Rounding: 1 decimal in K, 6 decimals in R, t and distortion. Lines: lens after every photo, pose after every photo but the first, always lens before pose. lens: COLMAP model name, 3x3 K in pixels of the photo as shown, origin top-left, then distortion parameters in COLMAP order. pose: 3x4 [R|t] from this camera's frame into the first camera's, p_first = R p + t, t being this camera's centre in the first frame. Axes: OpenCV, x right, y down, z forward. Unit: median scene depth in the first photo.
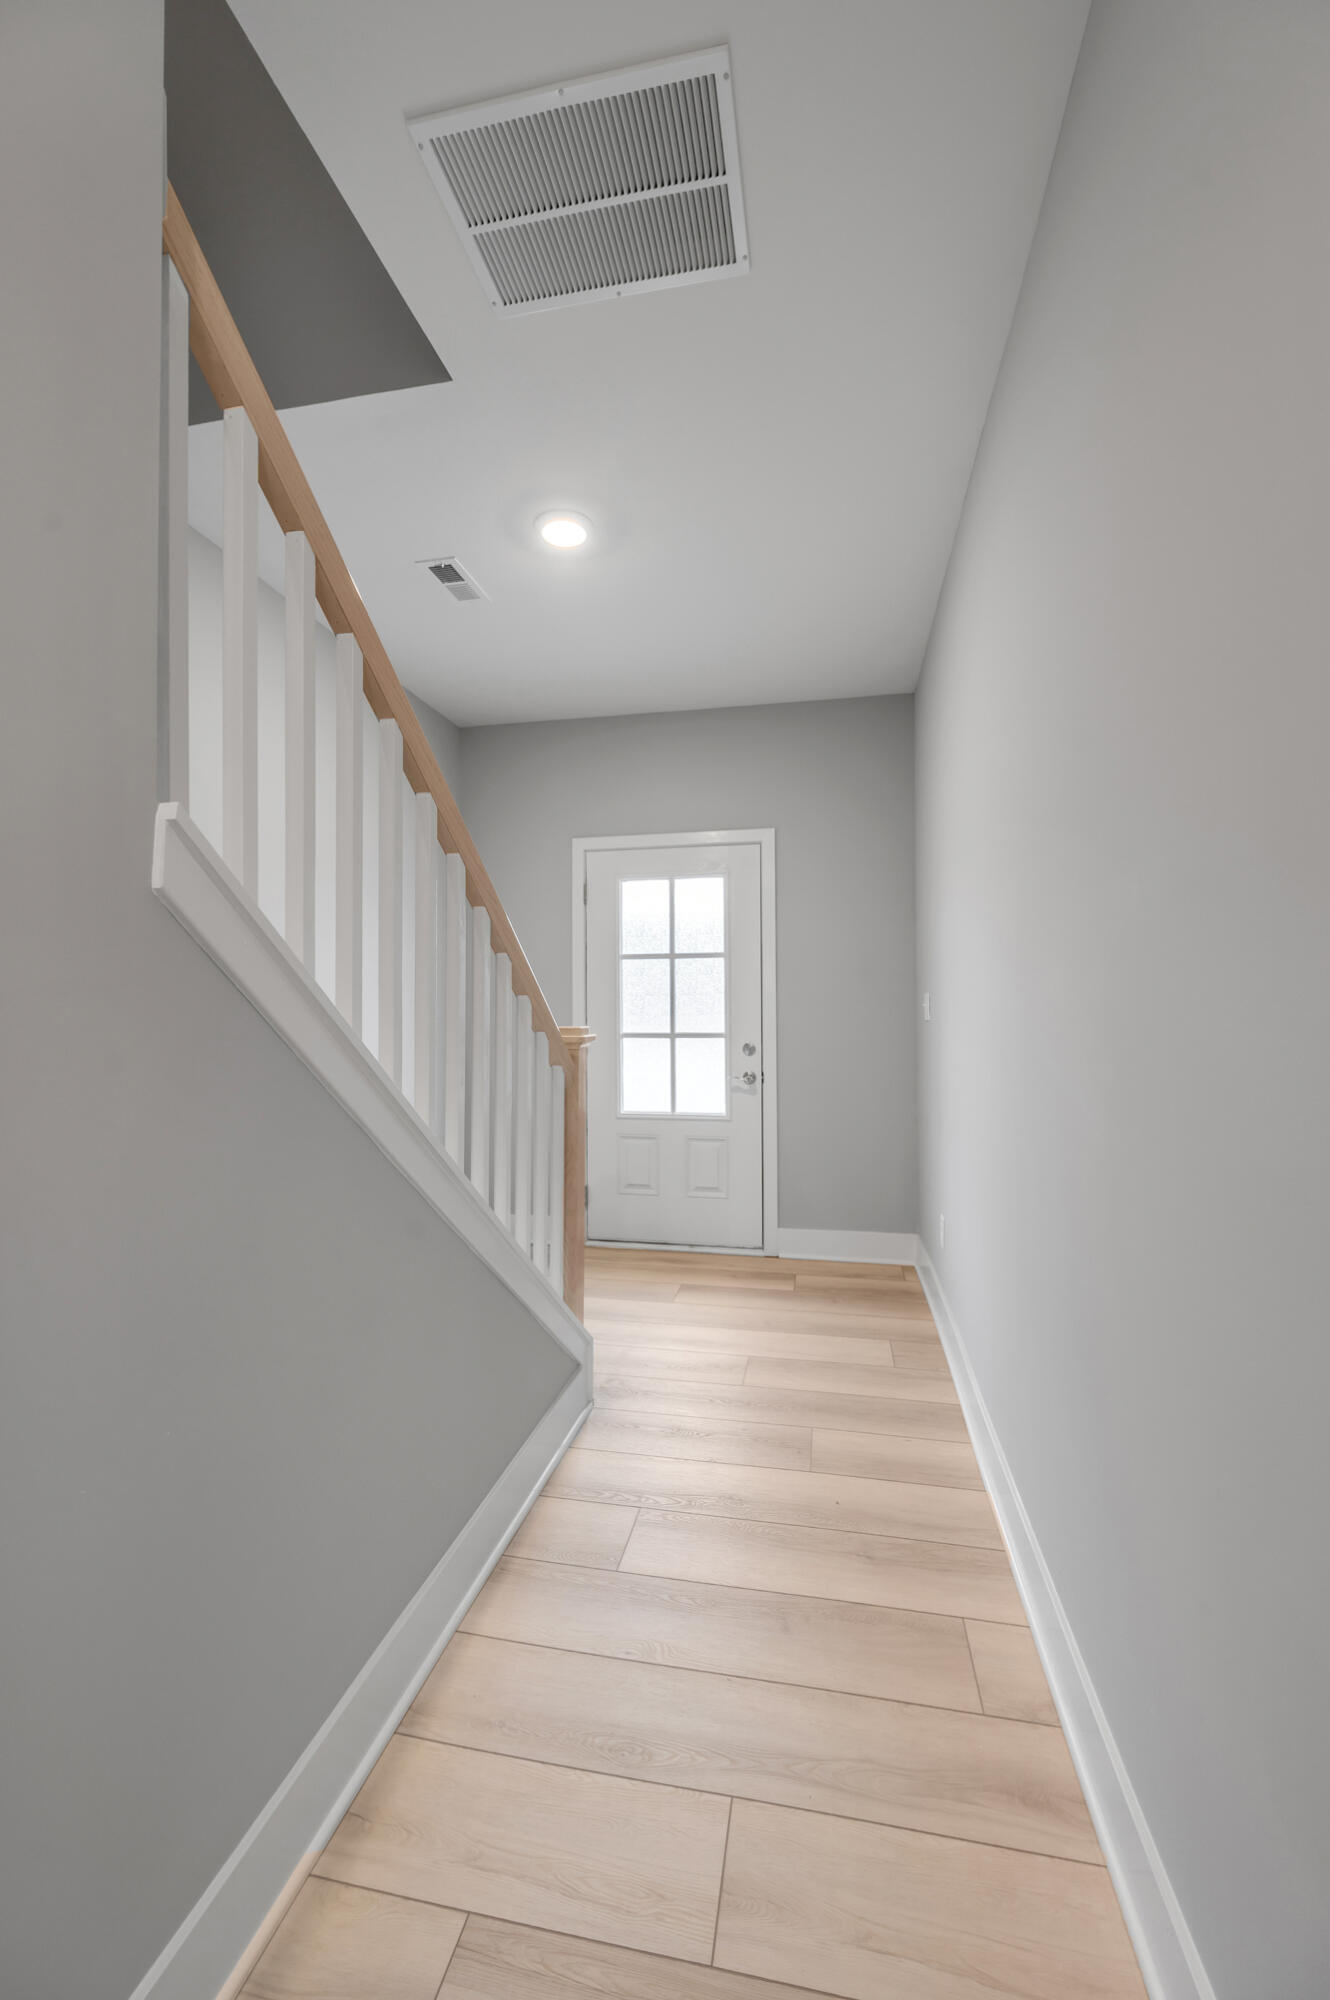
lens RADIAL K [[813.4, 0, 662.2], [0, 813.4, 1006.7], [0, 0, 1]] dist [-0.003103, 0.000505]
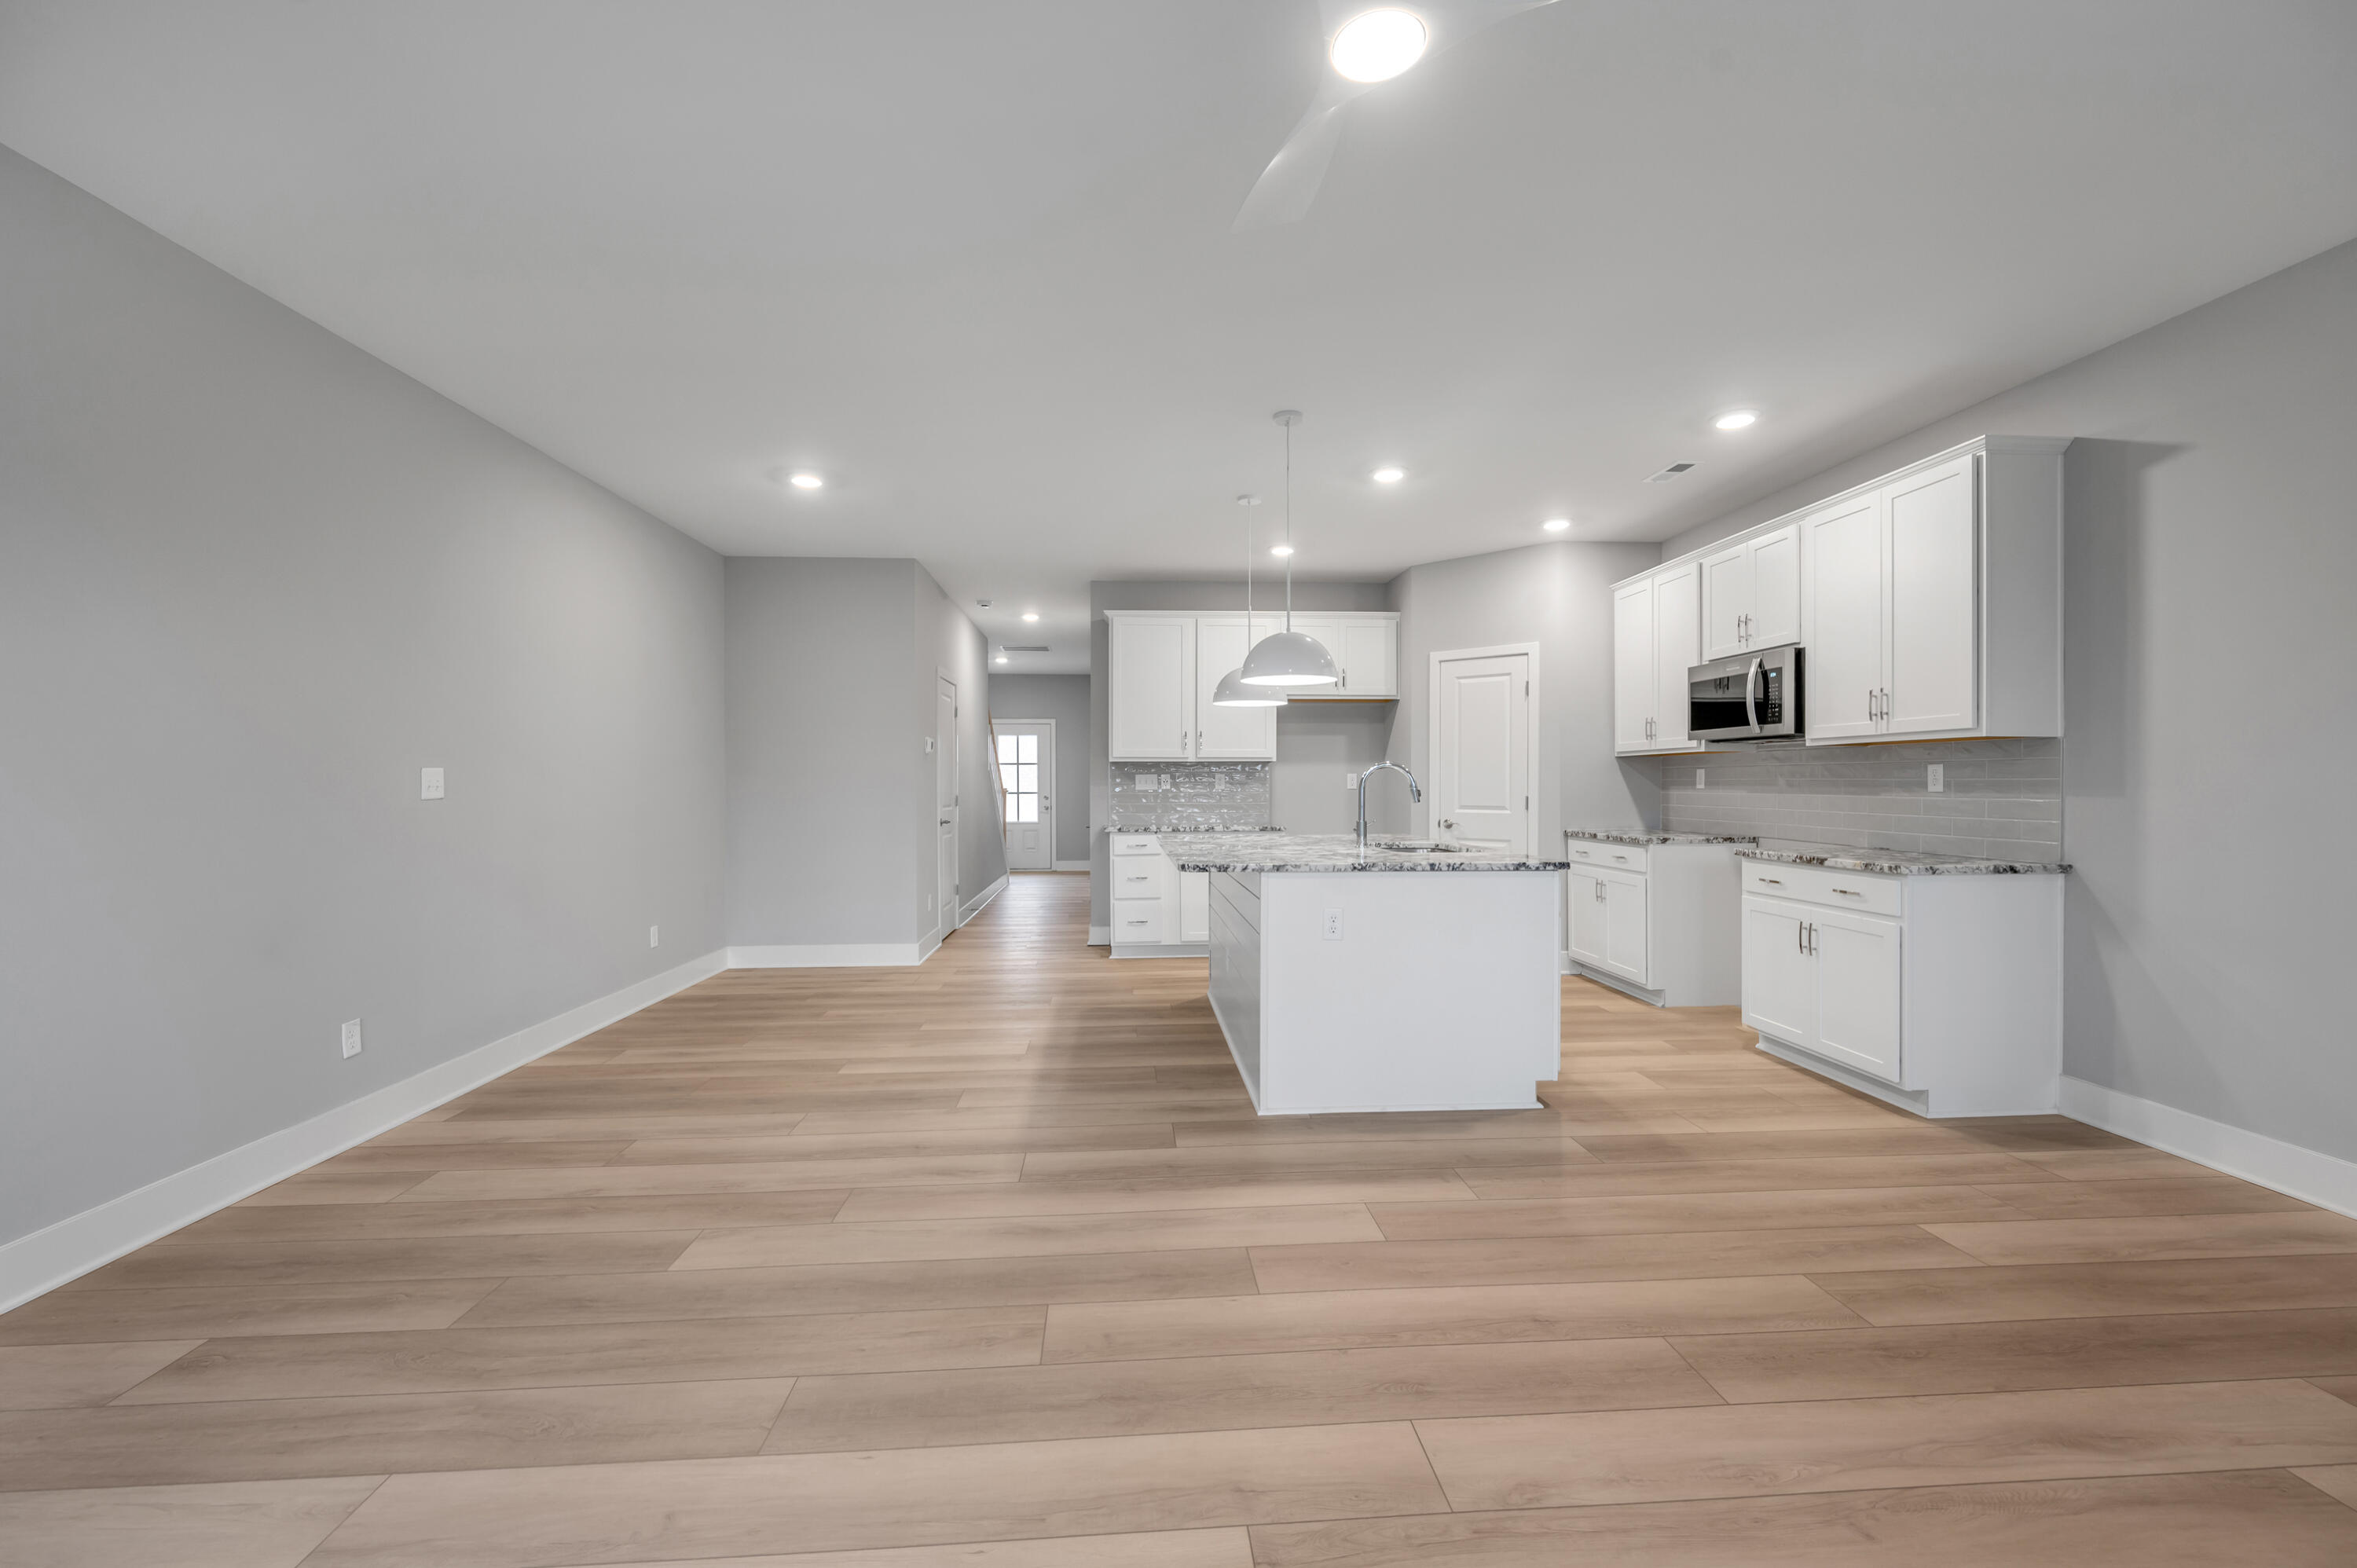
lens RADIAL K [[958.5, 0, 1169.6], [0, 958.5, 783.6], [0, 0, 1]] dist [-0.003103, 0.000505]
pose [[0.964126, -0.000763, 0.265445, -0.354937], [-0.006185, 0.999660, 0.025338, -0.082310], [-0.265374, -0.026071, 0.963793, -2.261385]]
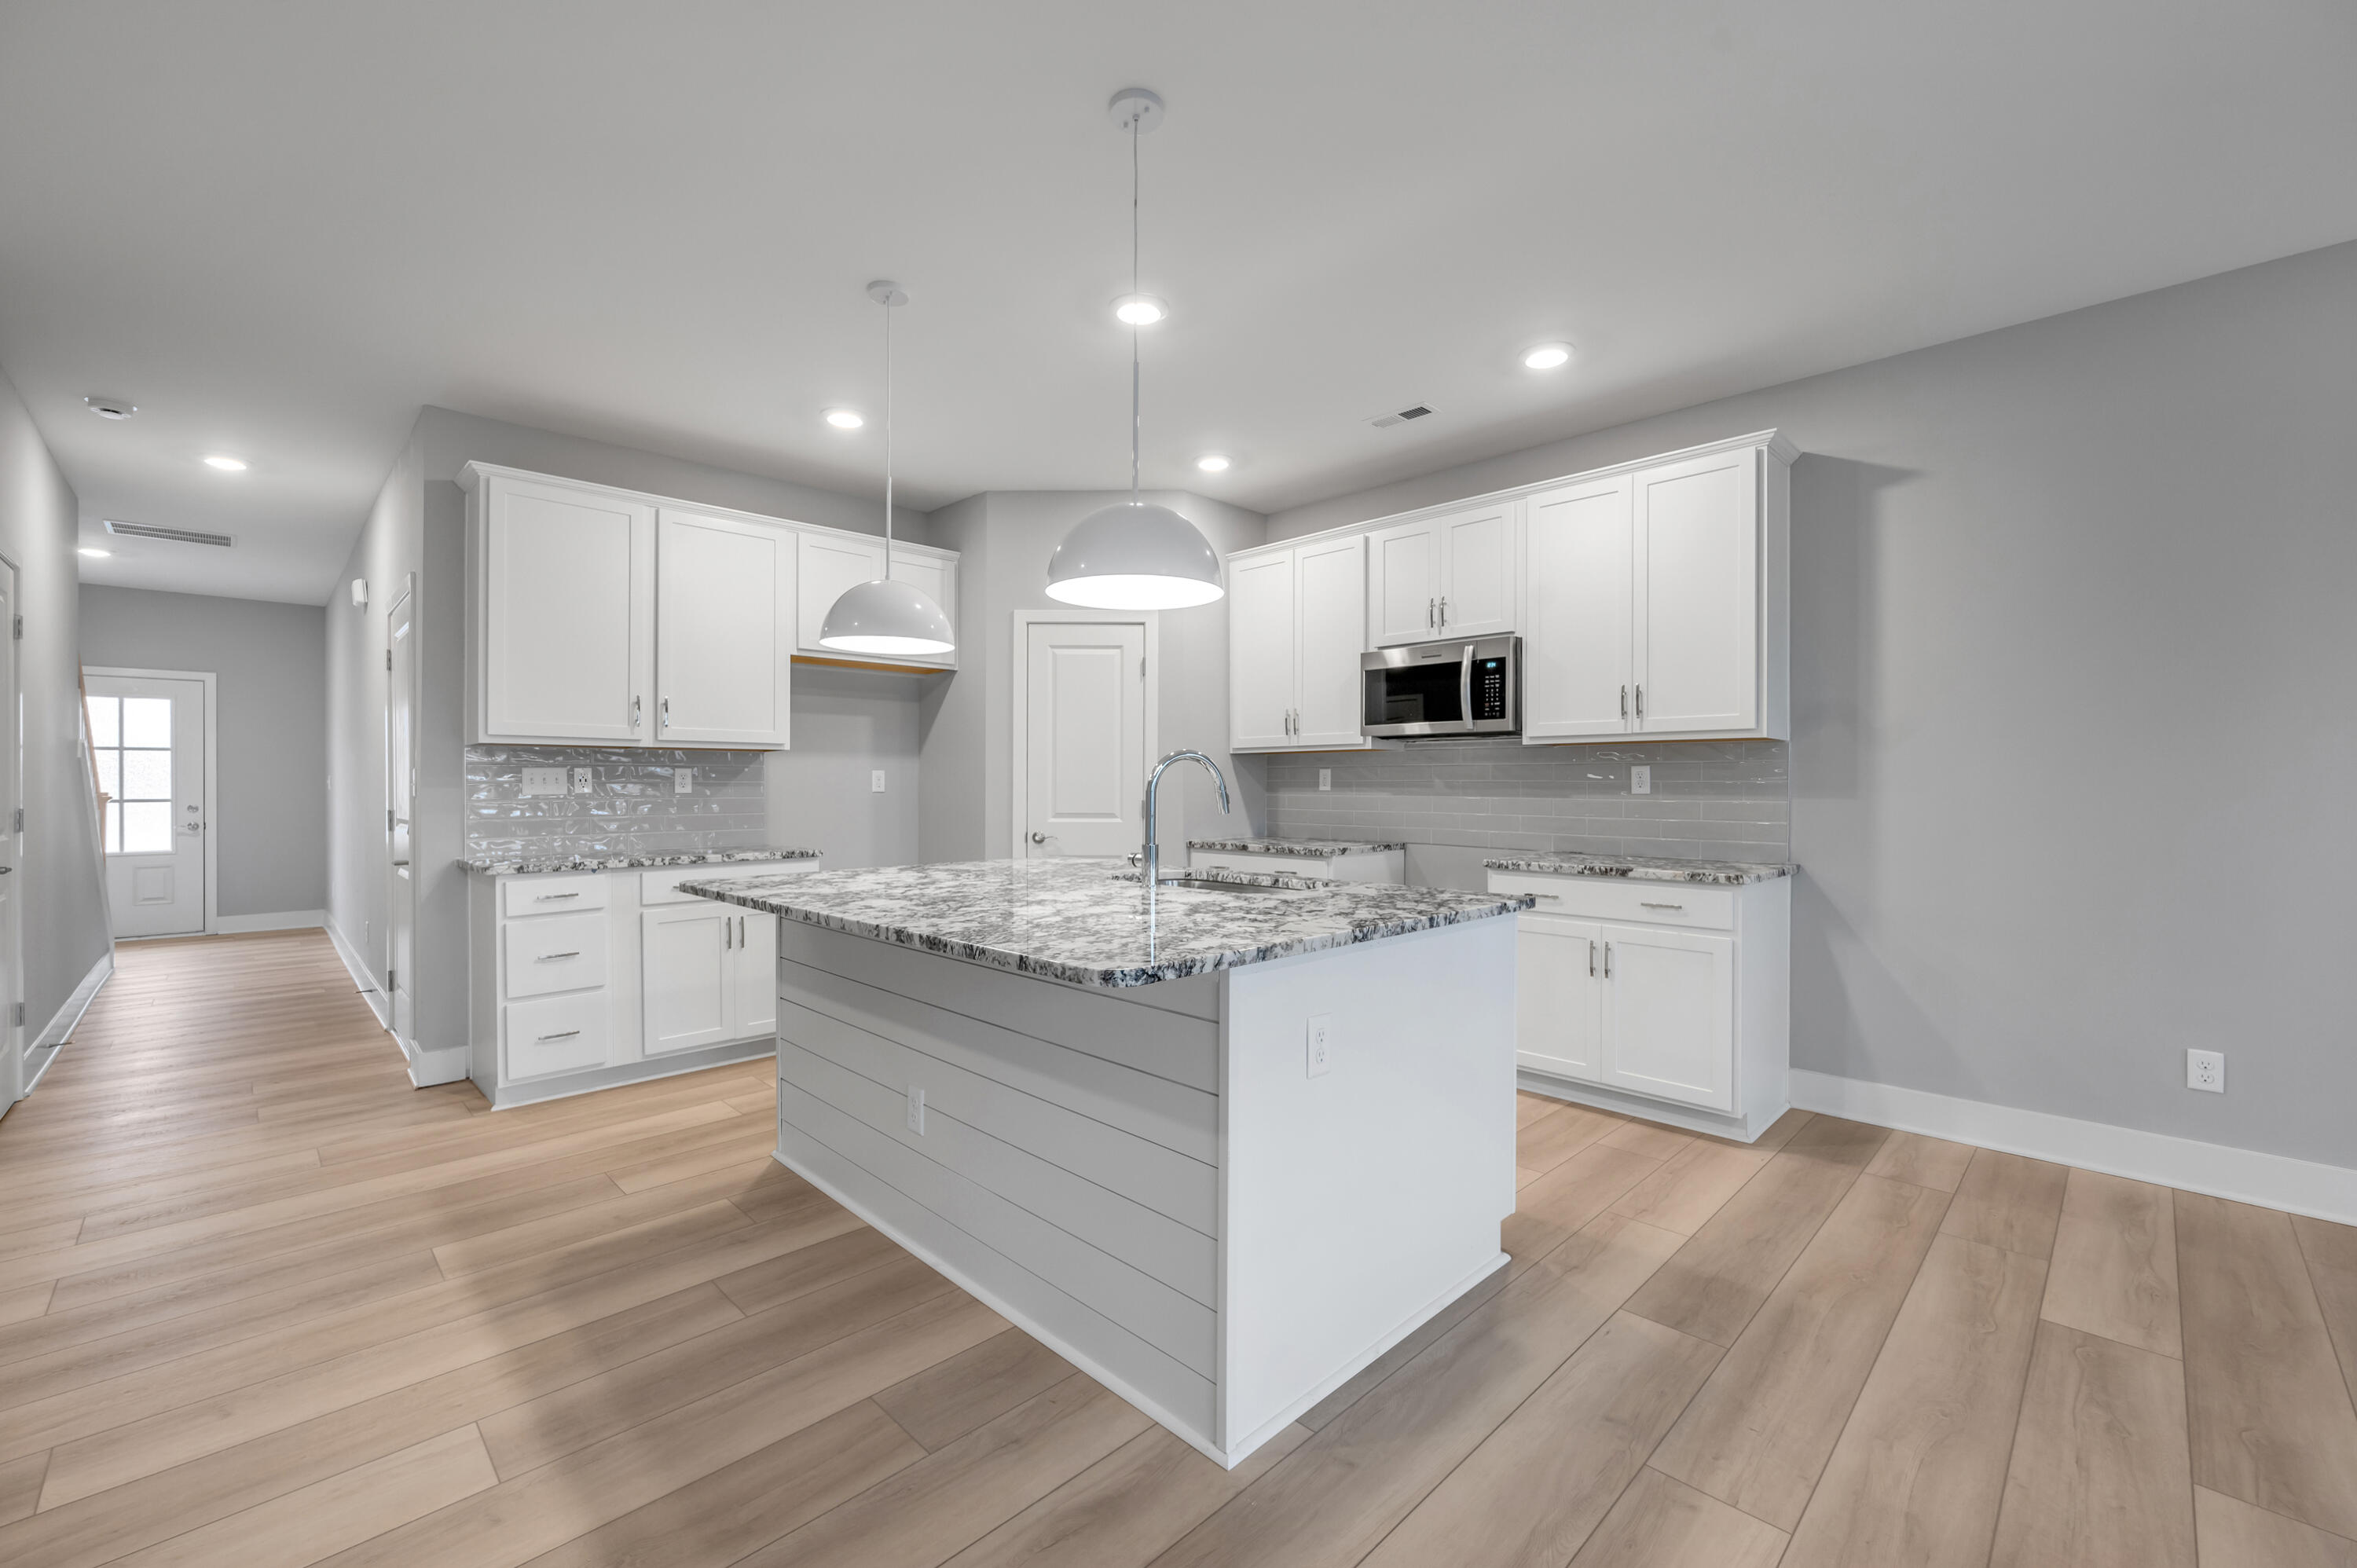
lens RADIAL K [[958.5, 0, 1177.4], [0, 958.5, 787.6], [0, 0, 1]] dist [-0.003103, 0.000505]
pose [[0.547858, -0.000584, 0.836571, -0.407286], [-0.023331, 0.999600, 0.015977, -0.064751], [-0.836246, -0.028271, 0.547625, -1.660191]]
